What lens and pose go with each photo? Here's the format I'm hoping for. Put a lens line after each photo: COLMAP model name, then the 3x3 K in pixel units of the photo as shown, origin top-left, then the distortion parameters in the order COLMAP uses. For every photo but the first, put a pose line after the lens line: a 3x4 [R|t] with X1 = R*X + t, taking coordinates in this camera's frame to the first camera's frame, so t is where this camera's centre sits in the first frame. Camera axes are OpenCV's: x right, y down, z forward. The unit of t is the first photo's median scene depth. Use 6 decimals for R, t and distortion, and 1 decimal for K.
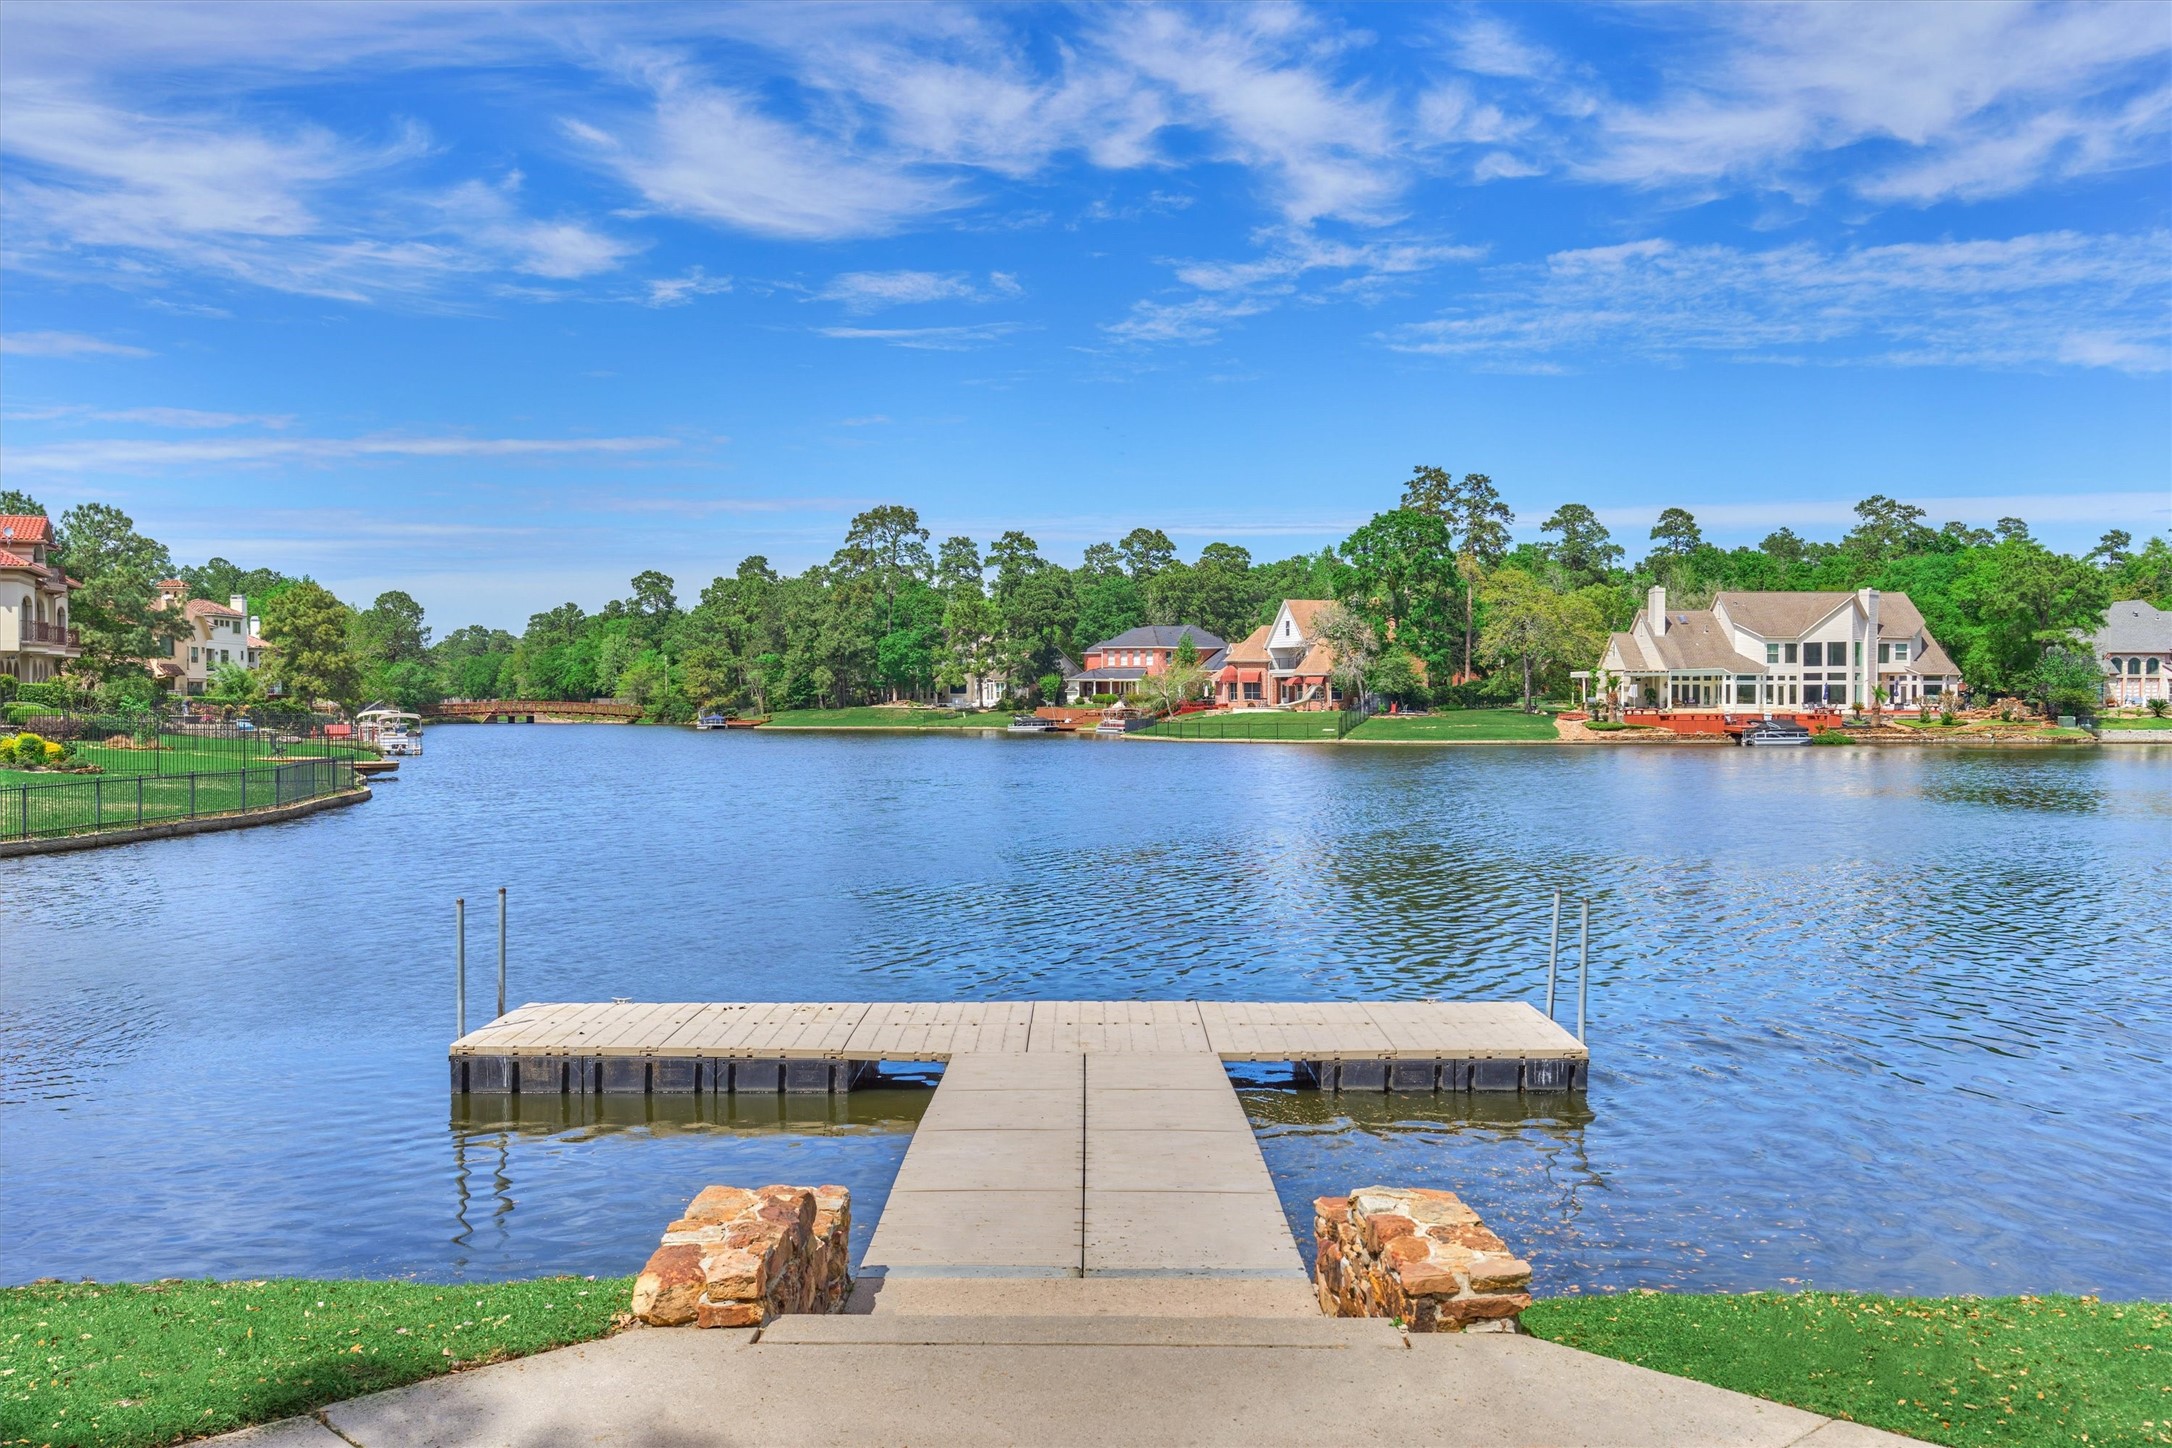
lens RADIAL K [[1080.7, 0, 1086.0], [0, 1080.7, 724.0], [0, 0, 1]] dist [-0.003286, -0.000694]
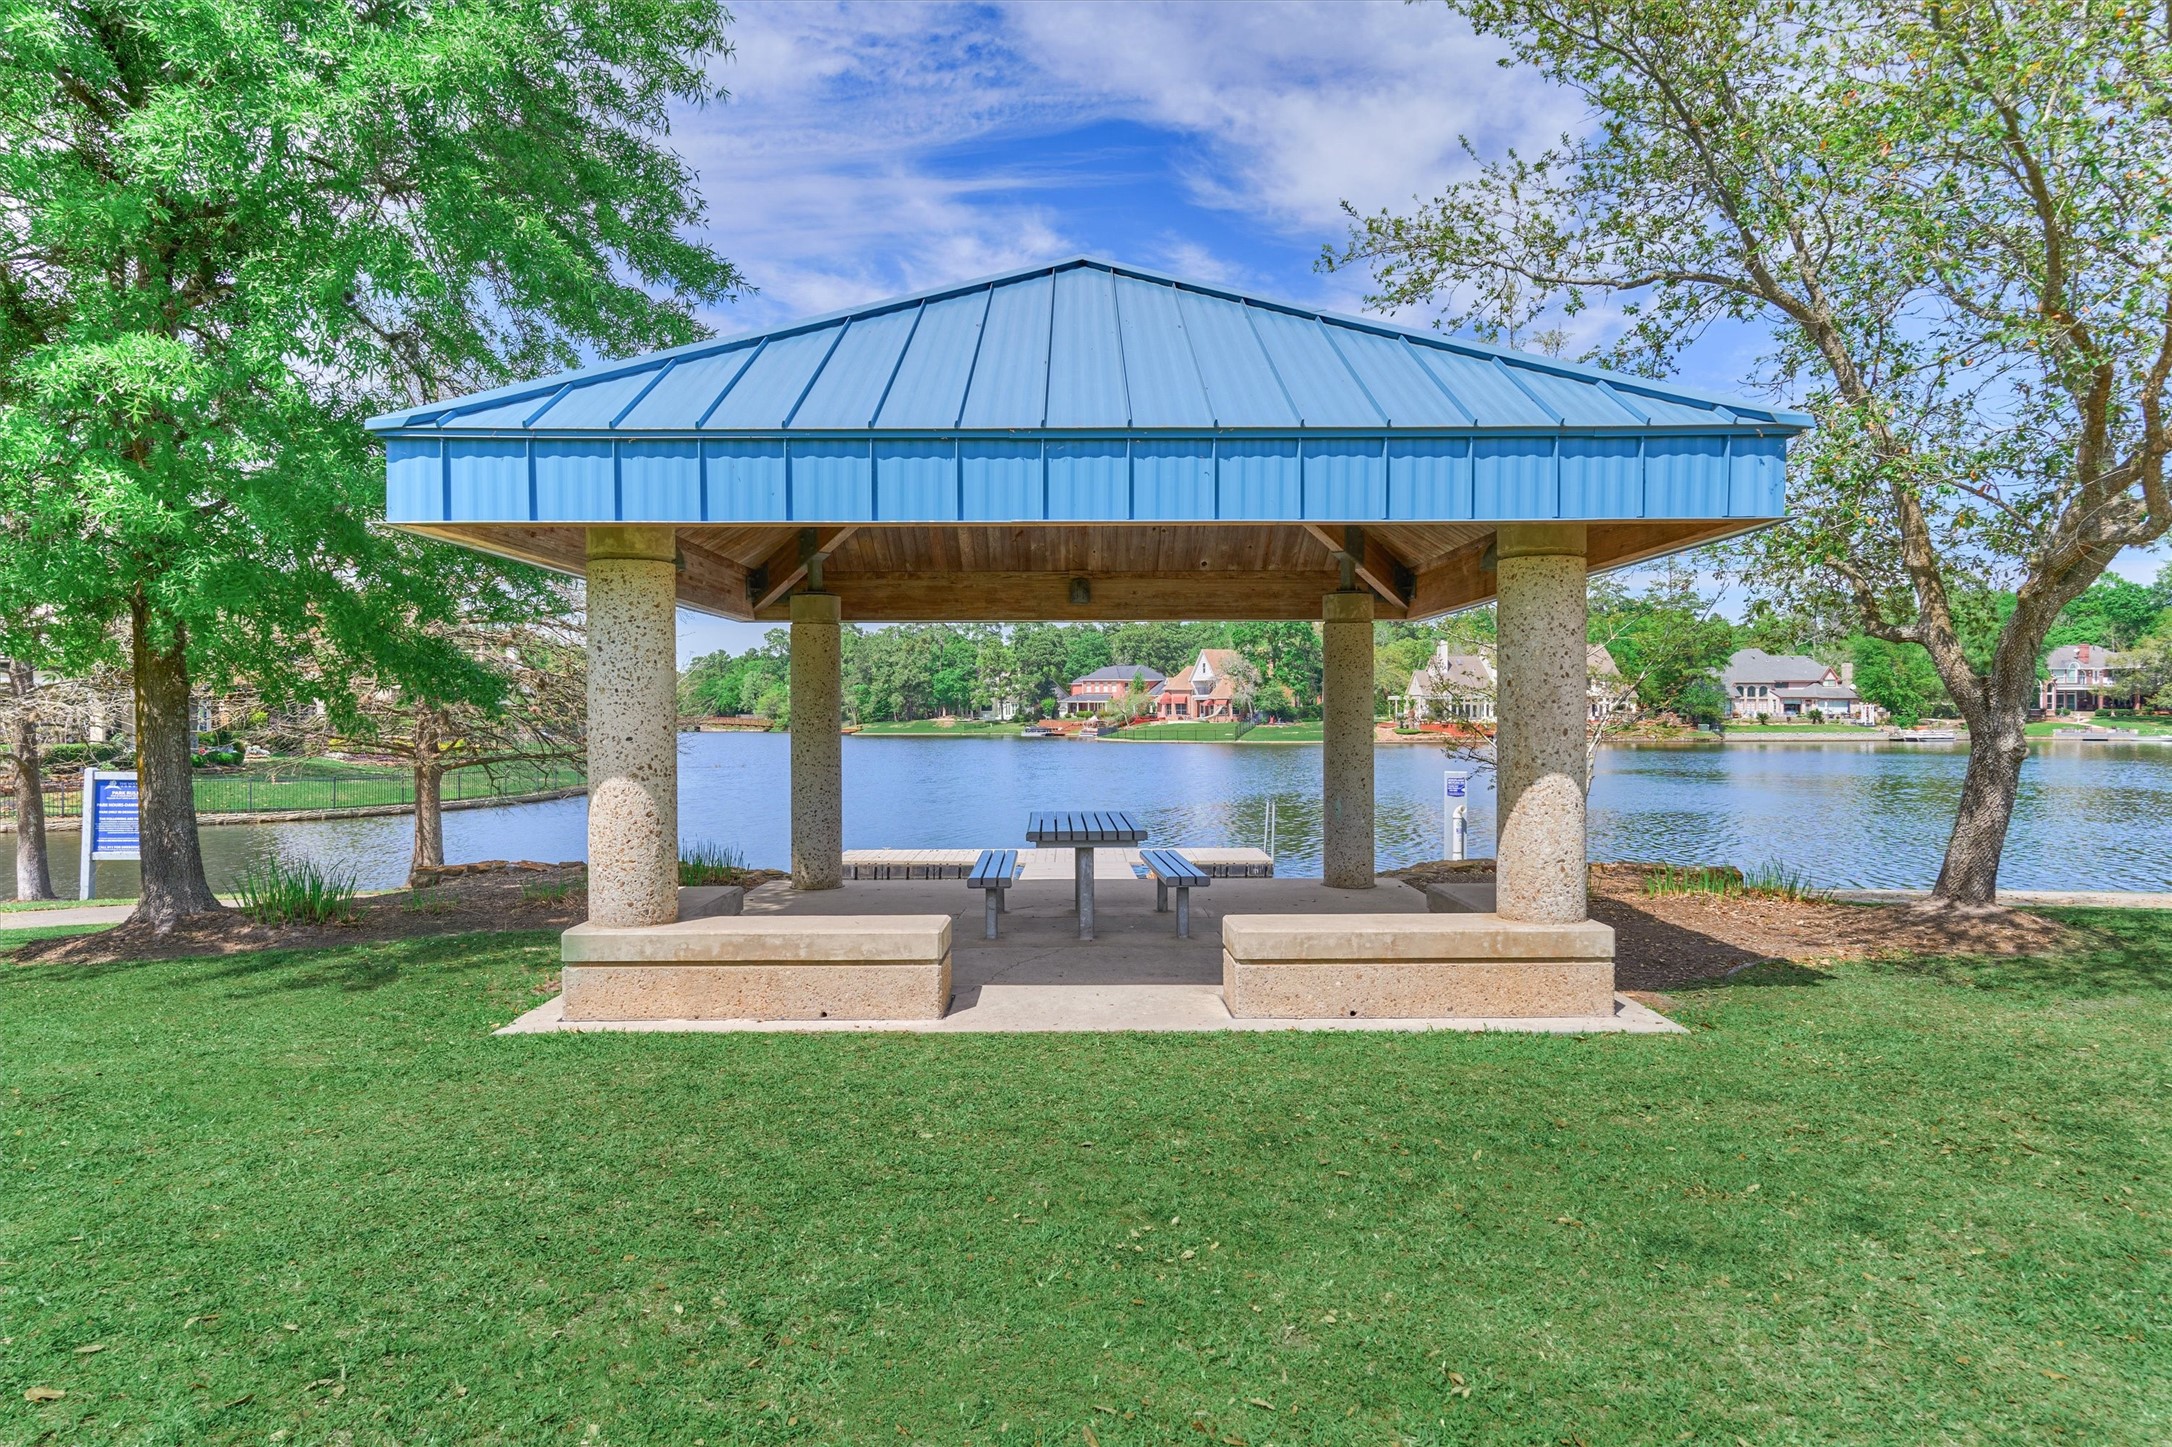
lens RADIAL K [[1080.7, 0, 1086.0], [0, 1080.7, 723.5], [0, 0, 1]] dist [-0.003286, -0.000694]
pose [[0.999750, -0.002793, 0.022180, -0.014155], [0.002925, 0.999978, -0.005939, -0.001411], [-0.022163, 0.006002, 0.999736, -0.510517]]
